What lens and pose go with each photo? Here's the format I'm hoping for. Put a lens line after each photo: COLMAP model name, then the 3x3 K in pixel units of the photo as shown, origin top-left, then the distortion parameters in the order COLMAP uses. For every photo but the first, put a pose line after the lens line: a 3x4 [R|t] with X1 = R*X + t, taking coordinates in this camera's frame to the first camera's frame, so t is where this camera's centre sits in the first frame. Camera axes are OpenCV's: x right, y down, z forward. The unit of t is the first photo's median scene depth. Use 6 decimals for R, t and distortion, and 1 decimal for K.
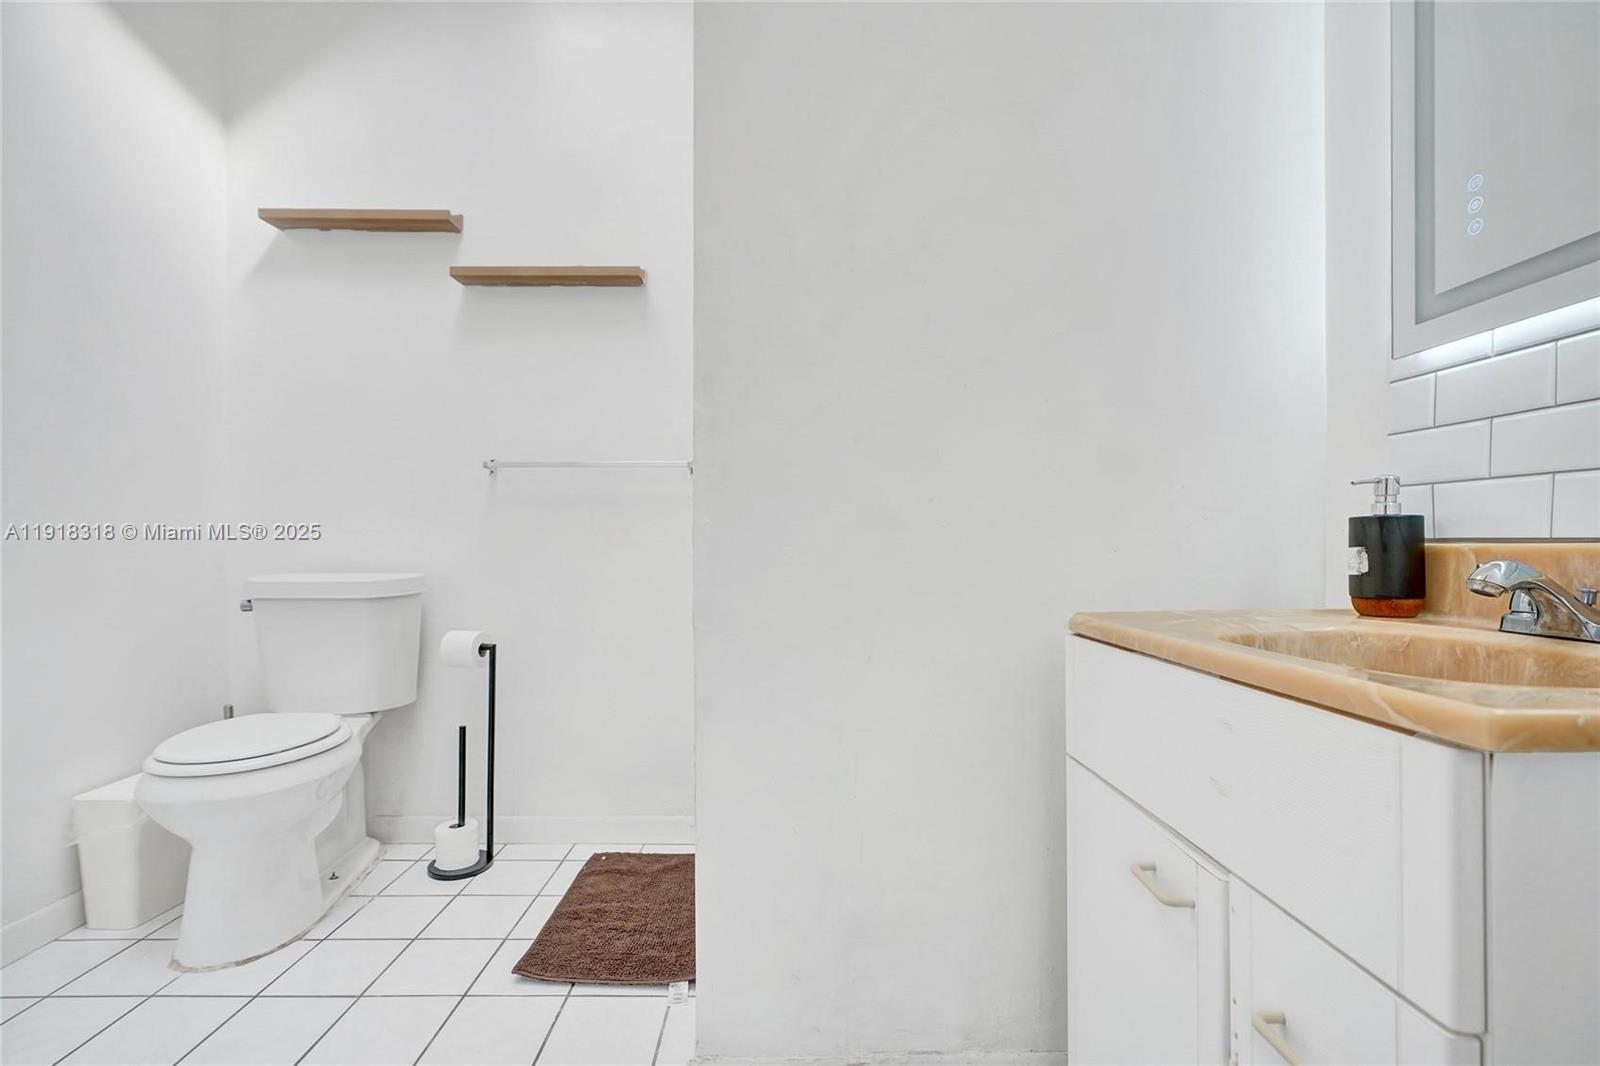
lens RADIAL K [[725.9, 0, 801.1], [0, 725.9, 553.1], [0, 0, 1]] dist [-0.003827, 0.000720]
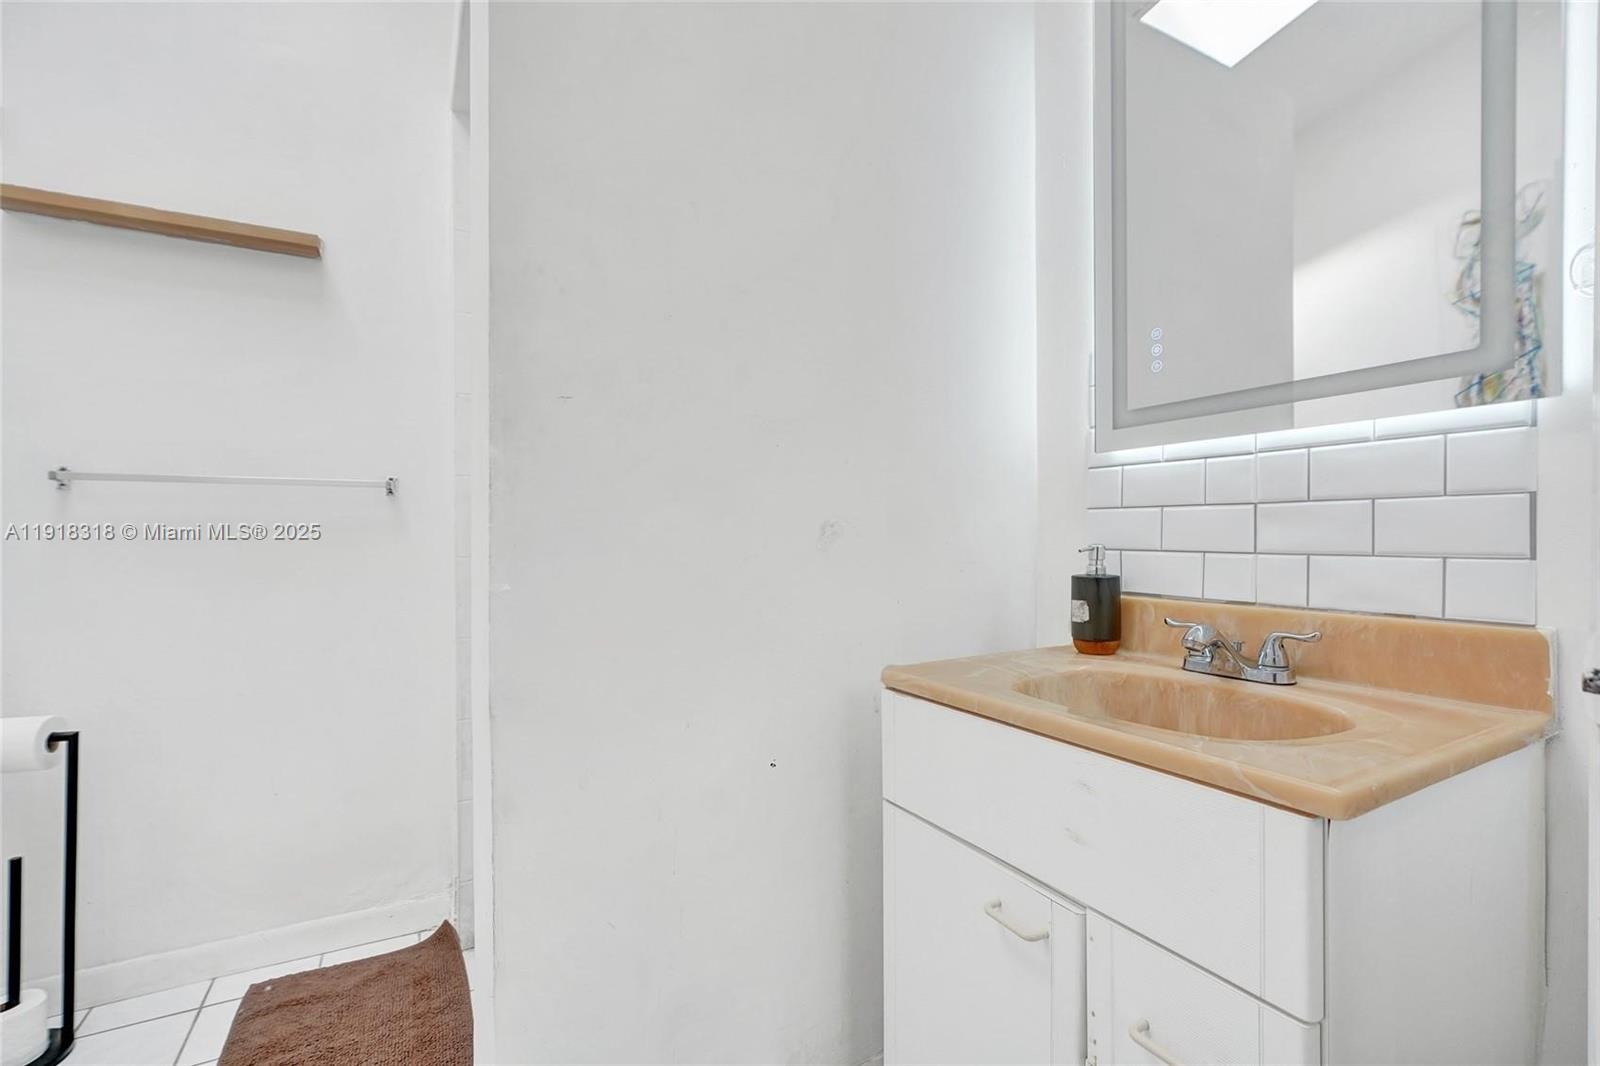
lens RADIAL K [[721.9, 0, 796.4], [0, 721.9, 543.6], [0, 0, 1]] dist [-0.001852, 0.001225]
pose [[0.885574, -0.006696, 0.464450, -0.270344], [0.005742, 0.999977, 0.003470, -0.118918], [-0.464463, -0.000406, 0.885592, 0.111741]]
